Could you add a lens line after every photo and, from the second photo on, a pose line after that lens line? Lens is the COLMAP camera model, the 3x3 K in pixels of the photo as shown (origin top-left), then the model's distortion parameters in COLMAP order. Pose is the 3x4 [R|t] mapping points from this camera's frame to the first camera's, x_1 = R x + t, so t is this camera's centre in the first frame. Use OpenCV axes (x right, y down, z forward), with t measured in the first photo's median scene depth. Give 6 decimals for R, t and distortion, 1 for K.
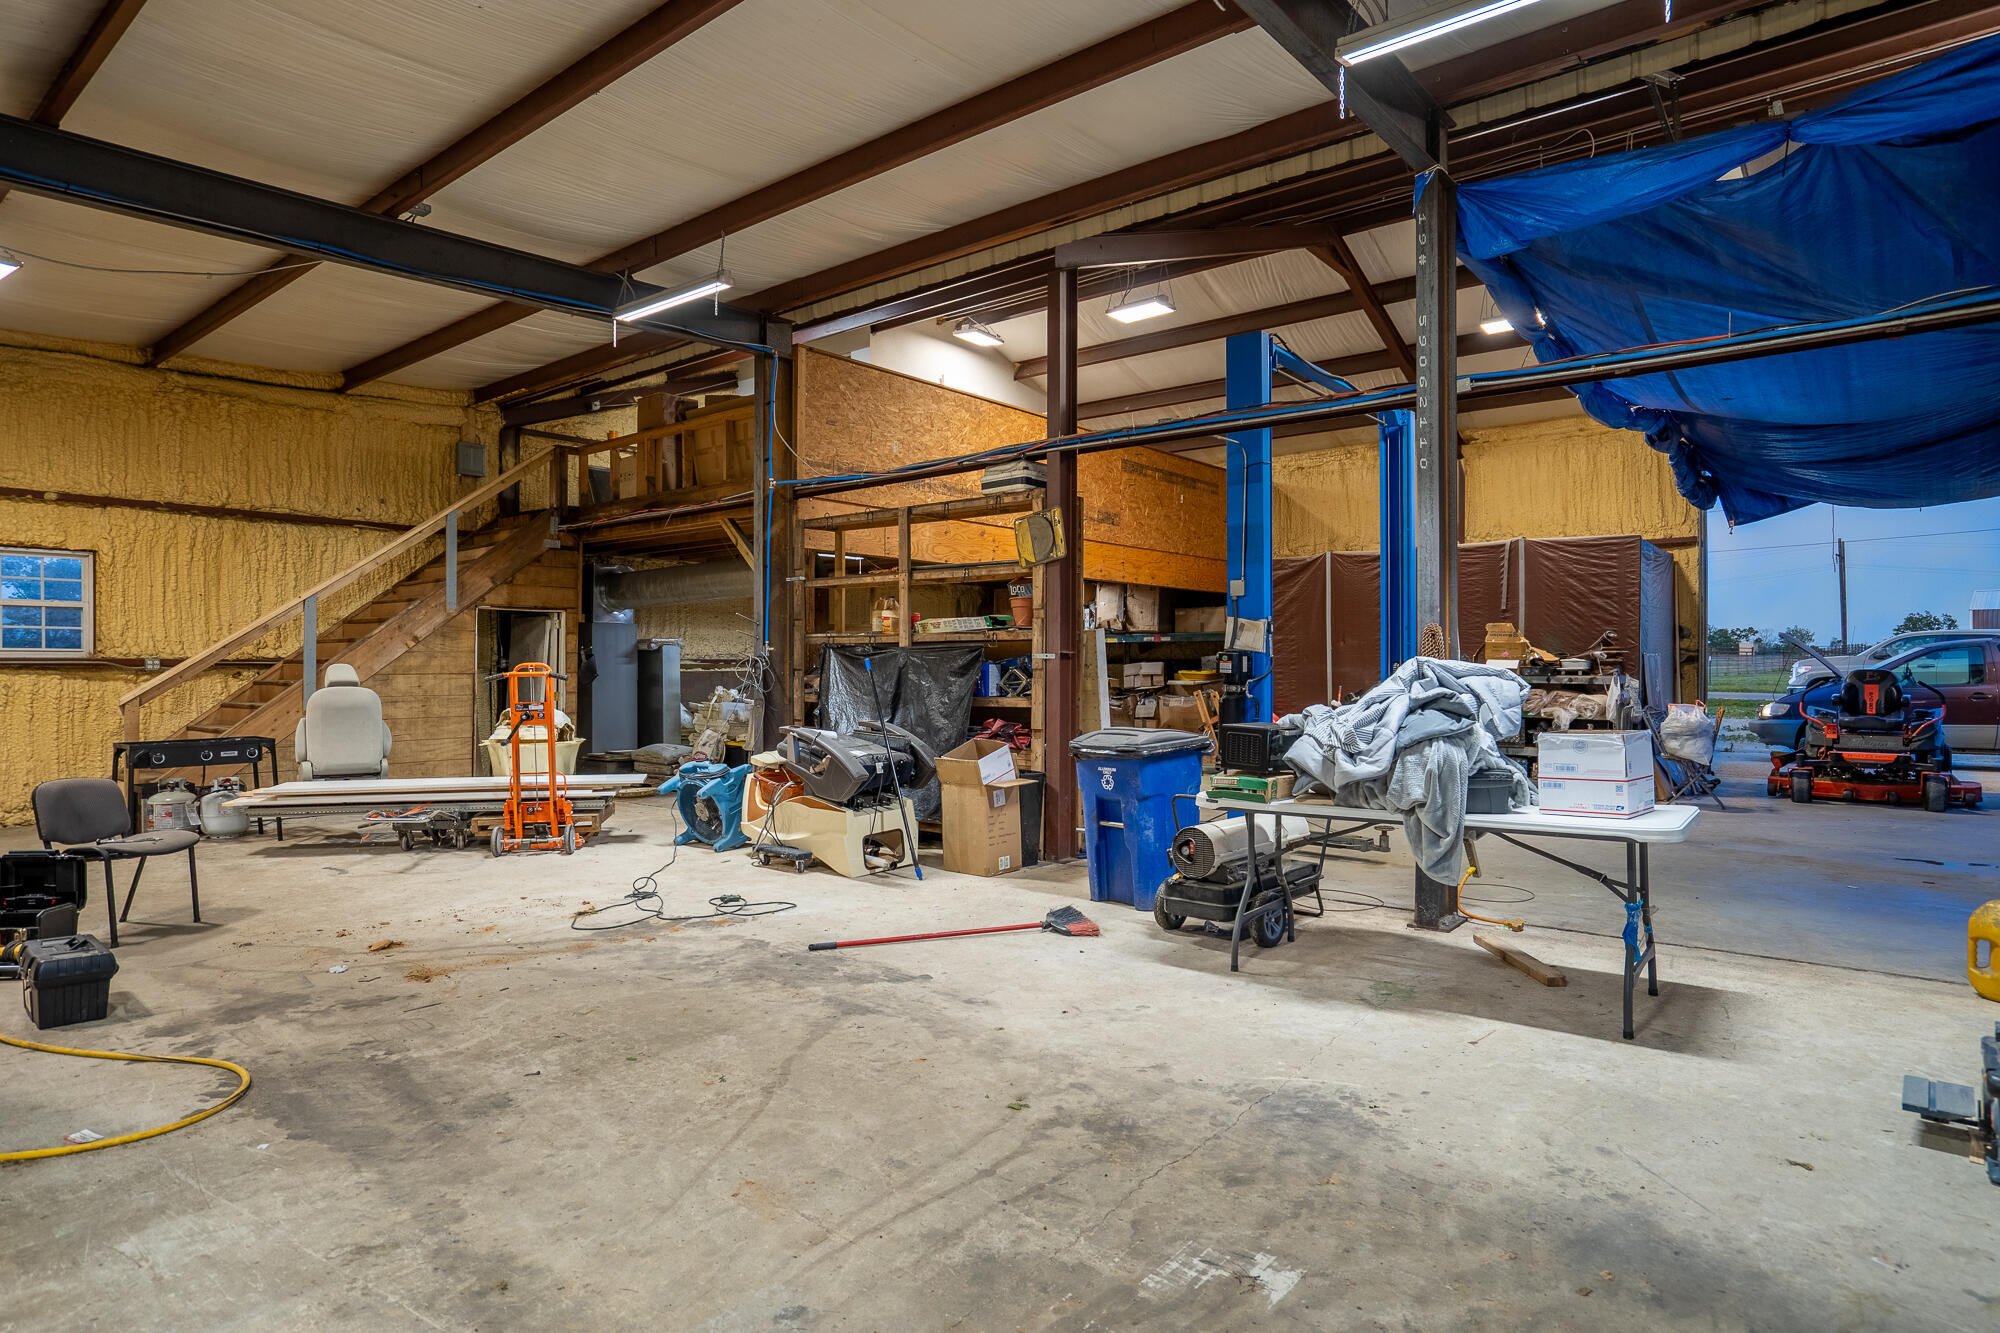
lens RADIAL K [[1073.0, 0, 1045.9], [0, 1073.0, 657.1], [0, 0, 1]] dist [-0.002068, 0.000697]
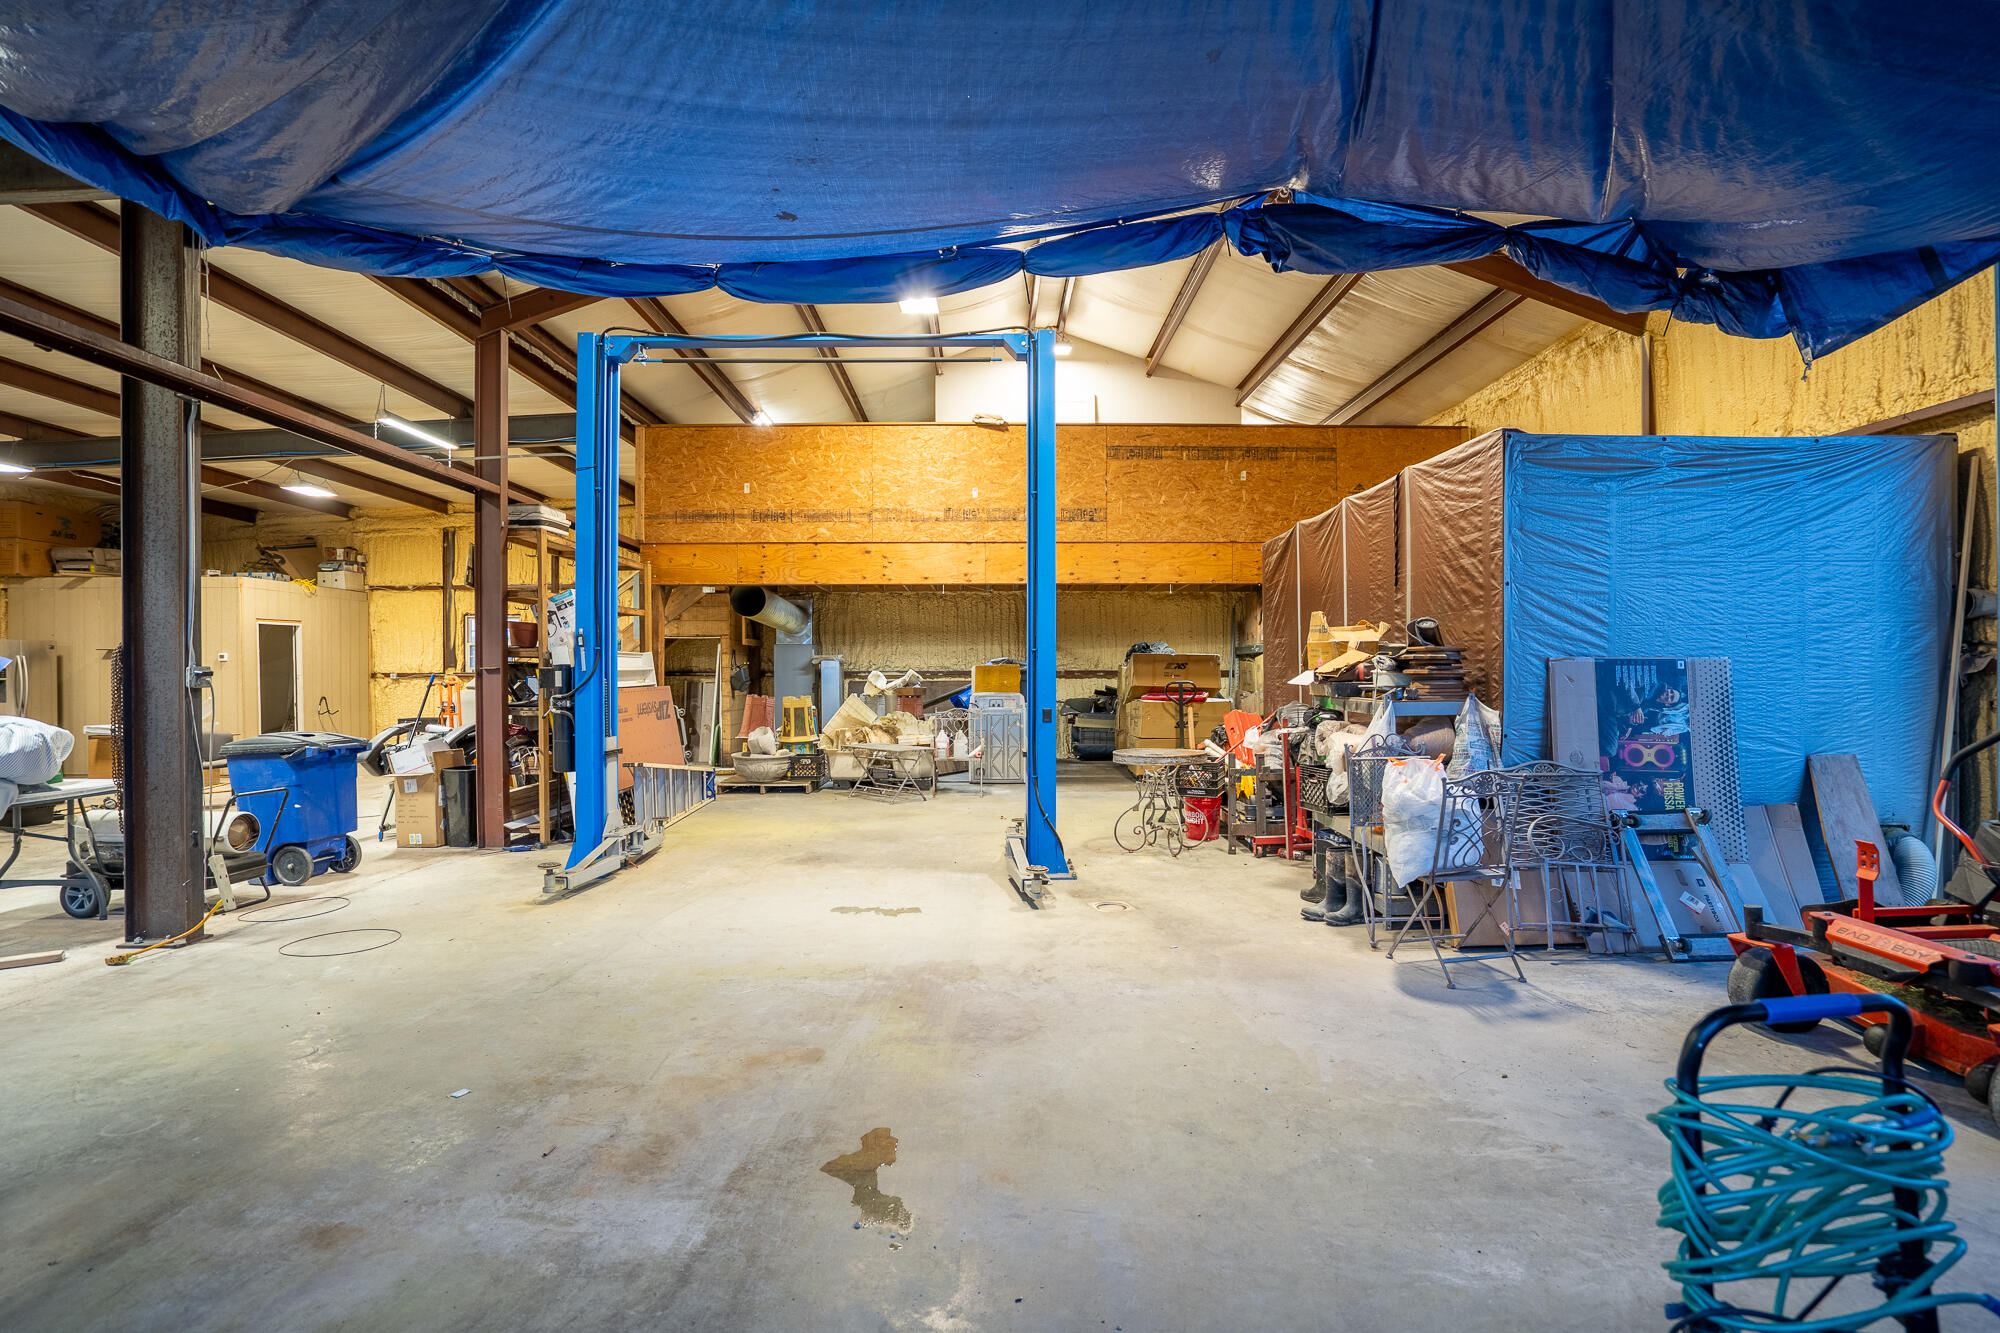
lens RADIAL K [[927.7, 0, 1008.9], [0, 927.7, 669.5], [0, 0, 1]] dist [-0.053023, 0.019521]
pose [[0.630705, -0.002669, -0.776018, 0.692476], [0.006189, 0.999980, 0.001591, -0.000134], [0.775998, -0.005807, 0.630709, 0.503315]]
